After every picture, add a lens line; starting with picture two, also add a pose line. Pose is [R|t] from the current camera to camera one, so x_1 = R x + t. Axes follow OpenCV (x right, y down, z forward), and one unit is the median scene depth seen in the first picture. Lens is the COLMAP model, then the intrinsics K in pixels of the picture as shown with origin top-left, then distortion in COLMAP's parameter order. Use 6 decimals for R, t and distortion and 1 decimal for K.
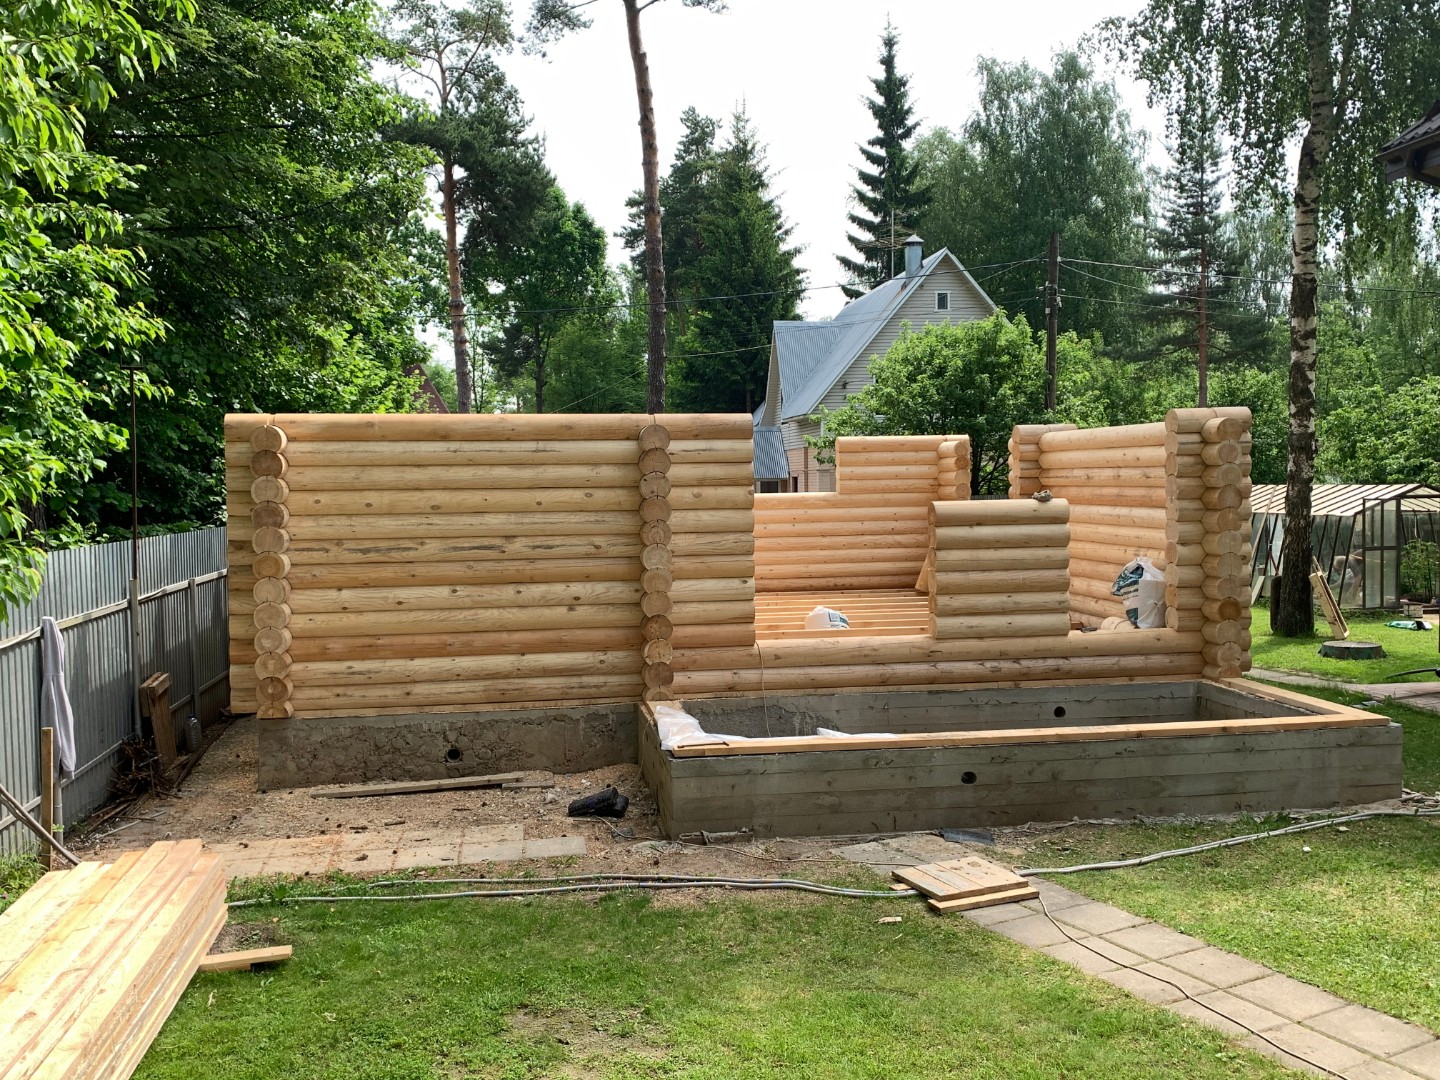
lens RADIAL K [[1314.7, 0, 720.0], [0, 1314.7, 540.0], [0, 0, 1]] dist [0.105555, -0.283820]
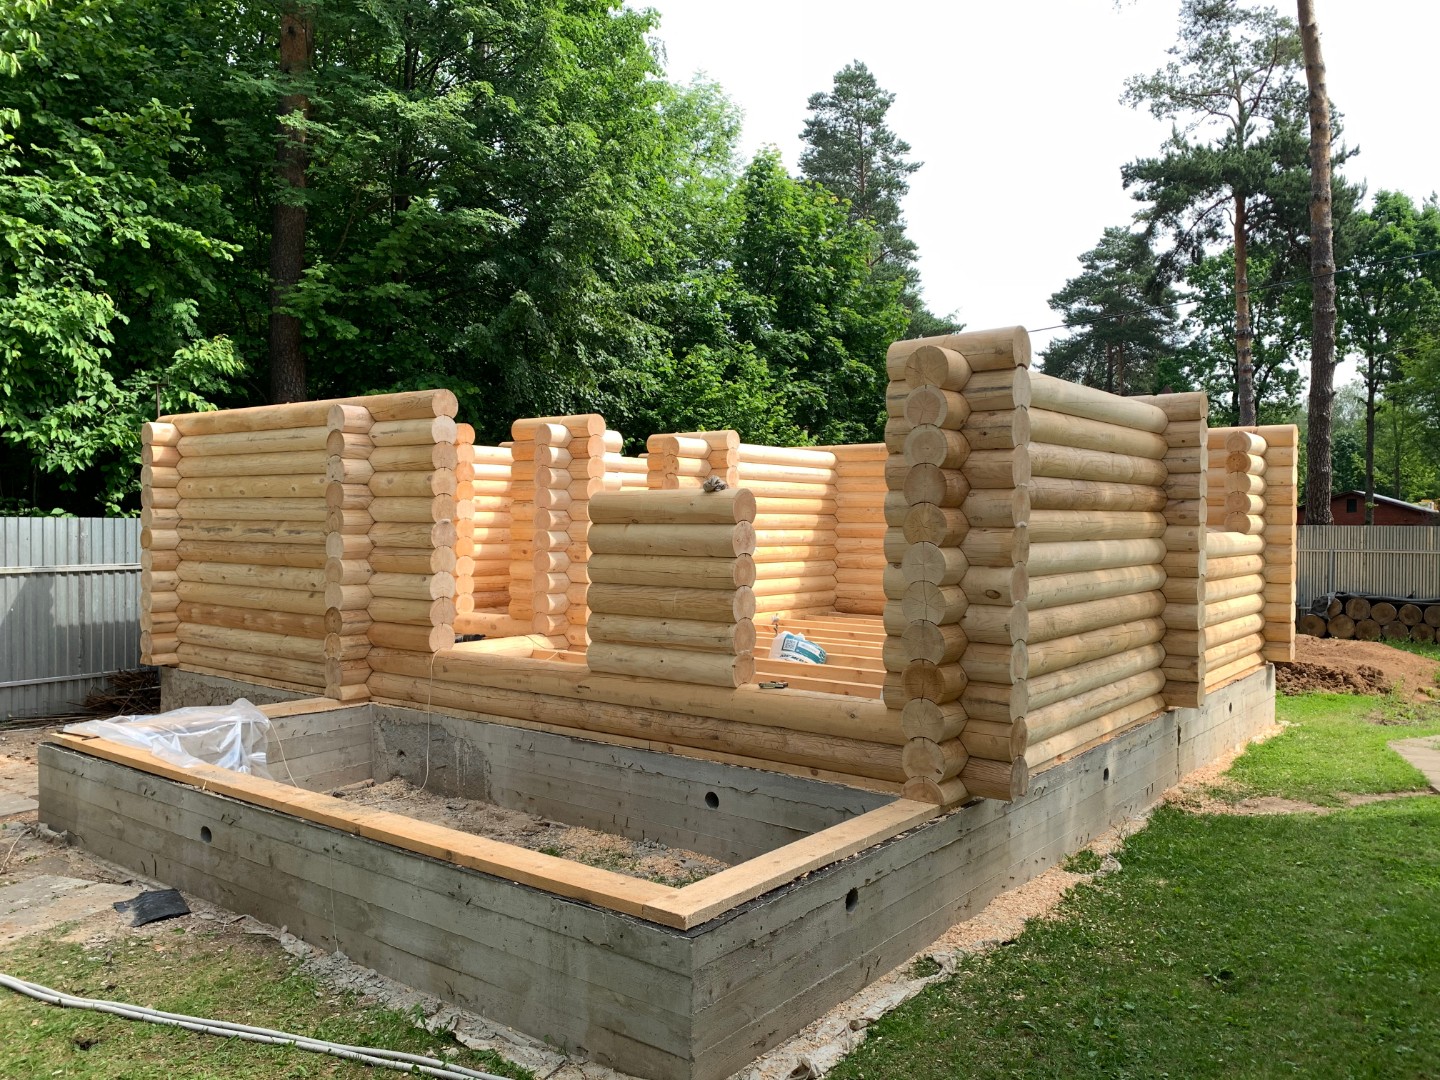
lens RADIAL K [[1094.6, 0, 720.0], [0, 1094.6, 540.0], [0, 0, 1]] dist [0.038811, -0.040466]
pose [[0.692394, 0.031521, -0.720831, 0.664260], [-0.054017, 0.998506, -0.008223, 0.000309], [0.719495, 0.044631, 0.693062, 0.602351]]
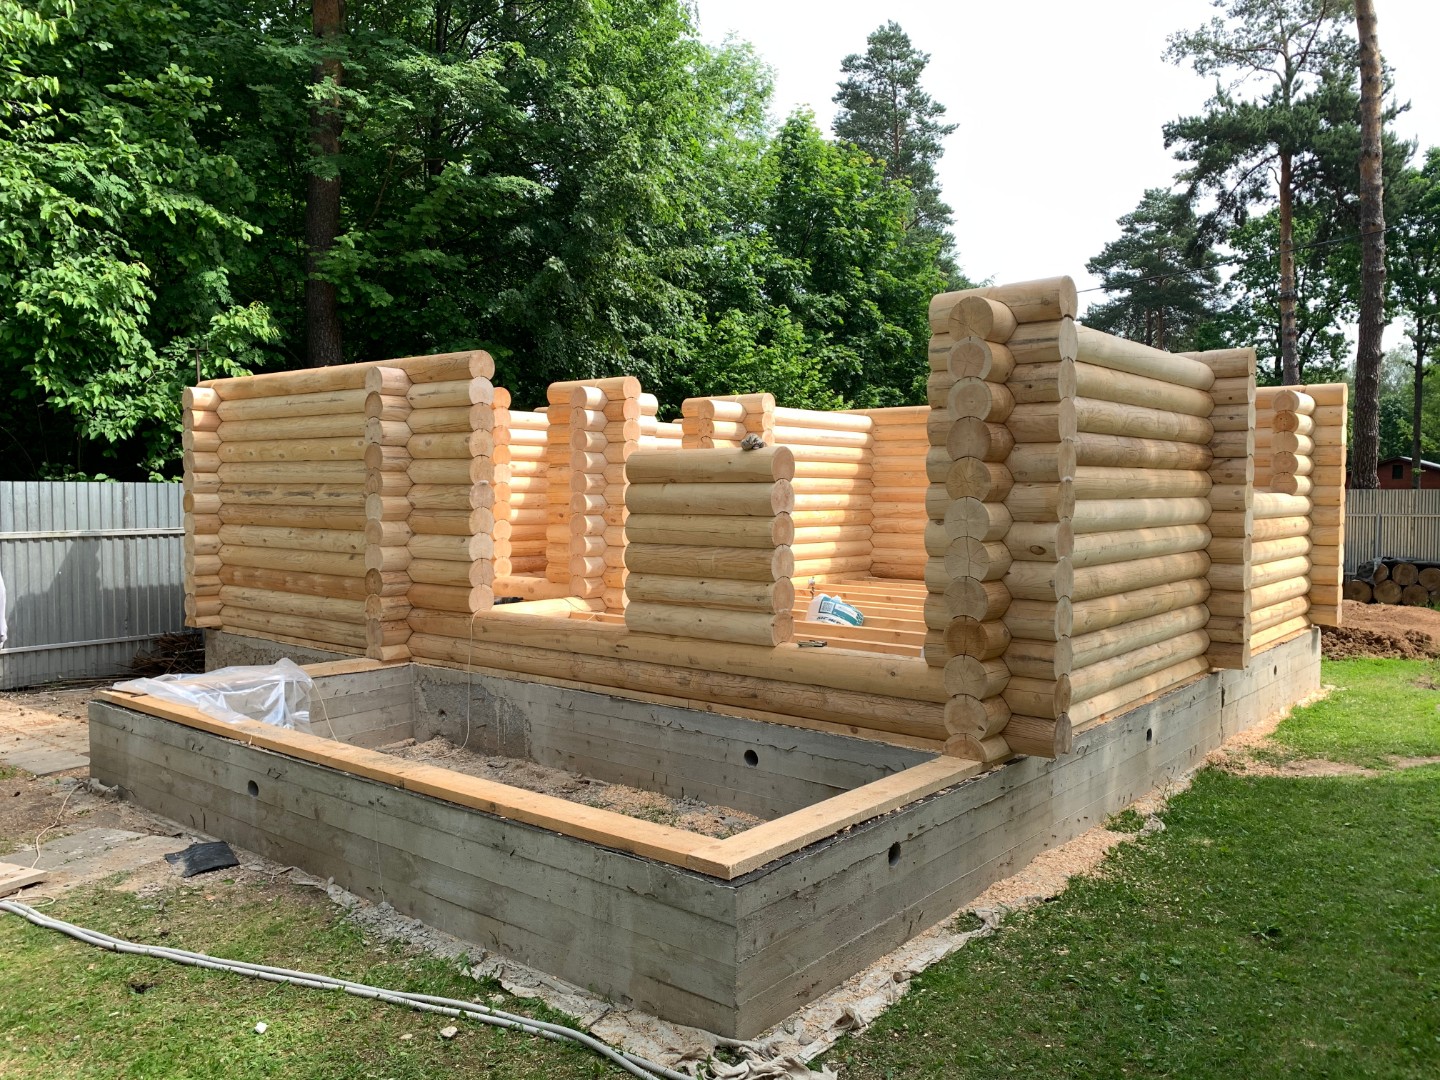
lens RADIAL K [[1094.6, 0, 720.0], [0, 1094.6, 540.0], [0, 0, 1]] dist [0.038811, -0.040466]
pose [[0.671156, 0.050443, -0.739598, 0.659979], [-0.052133, 0.998424, 0.020788, 0.006304], [0.739481, 0.024605, 0.672728, 0.602158]]
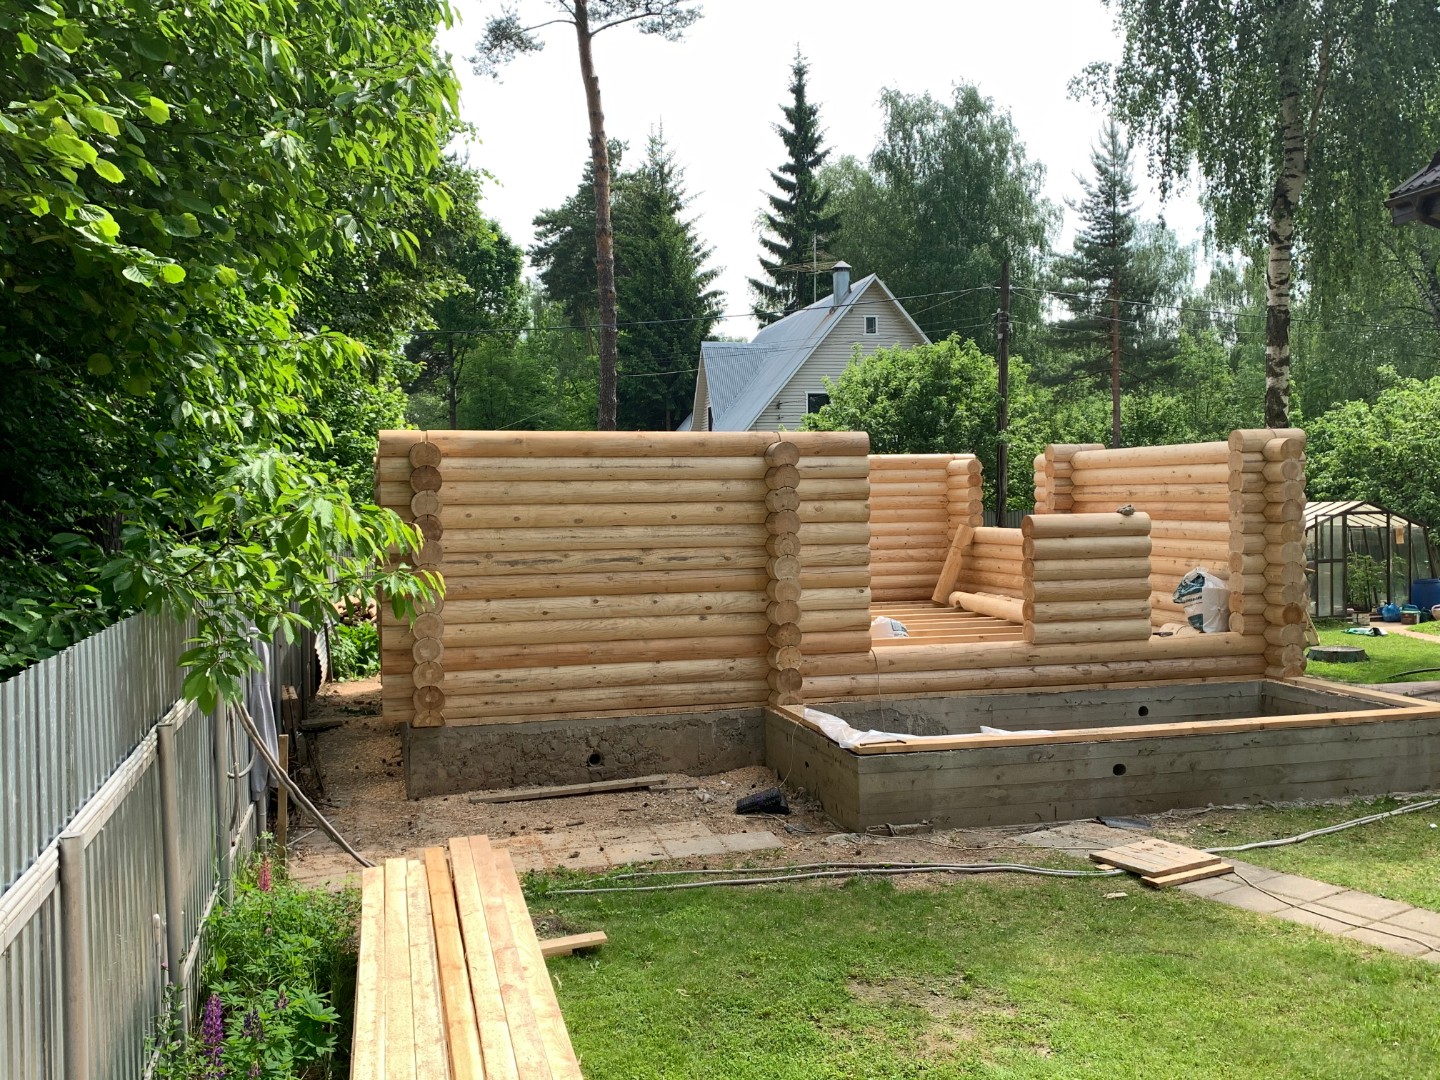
lens RADIAL K [[1314.7, 0, 720.0], [0, 1314.7, 540.0], [0, 0, 1]] dist [0.105555, -0.283820]
pose [[0.994918, -0.002502, 0.100659, -0.192844], [0.003973, 0.999888, -0.014422, 0.005297], [-0.100612, 0.014749, 0.994816, -0.037439]]
